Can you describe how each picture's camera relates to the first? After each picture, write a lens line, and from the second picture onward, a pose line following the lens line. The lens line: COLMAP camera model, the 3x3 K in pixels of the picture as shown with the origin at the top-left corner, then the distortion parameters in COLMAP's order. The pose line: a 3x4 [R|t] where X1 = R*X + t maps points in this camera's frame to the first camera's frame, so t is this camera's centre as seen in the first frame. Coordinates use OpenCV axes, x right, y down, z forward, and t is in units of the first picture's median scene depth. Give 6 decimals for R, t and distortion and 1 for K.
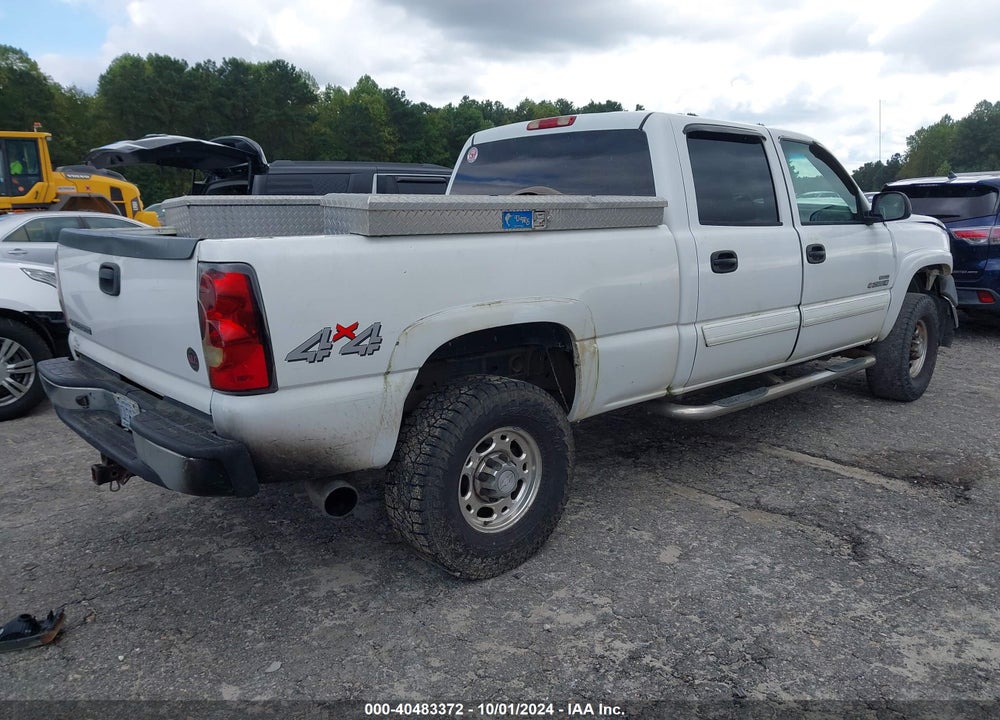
lens RADIAL K [[813.5, 0, 500.0], [0, 813.5, 360.0], [0, 0, 1]] dist [0.041199, -0.071515]
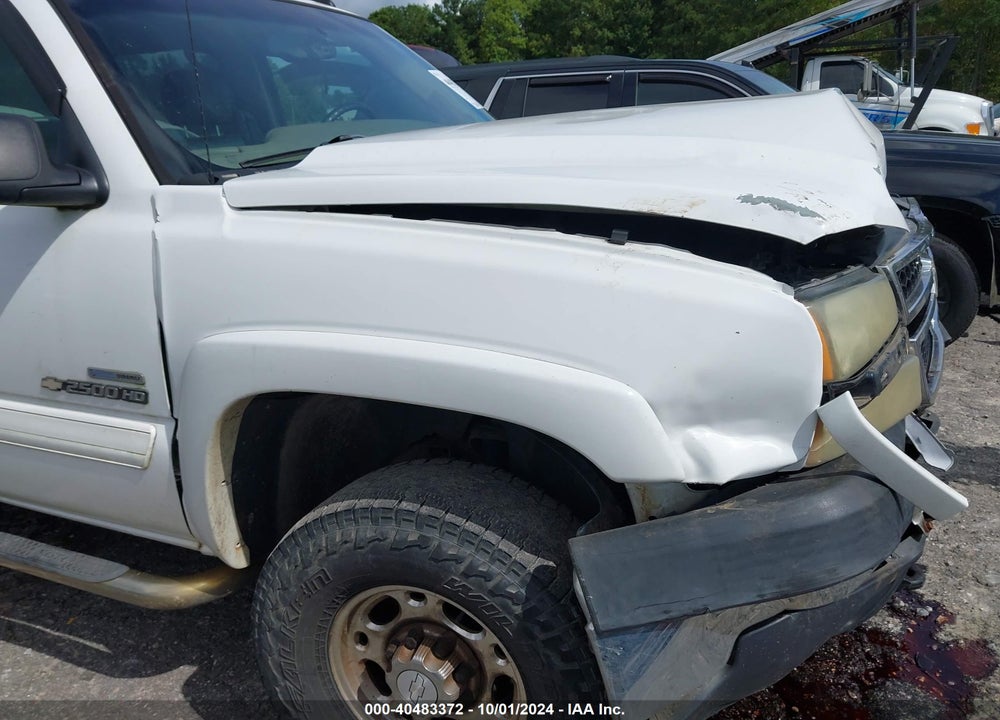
lens RADIAL K [[790.4, 0, 469.2], [0, 790.4, 369.4], [0, 0, 1]] dist [0.029356, -0.053926]
pose [[0.387414, 0.269995, -0.881484, 0.910013], [-0.146518, 0.962033, 0.230272, -0.222931], [0.910189, 0.039943, 0.412264, 1.139296]]
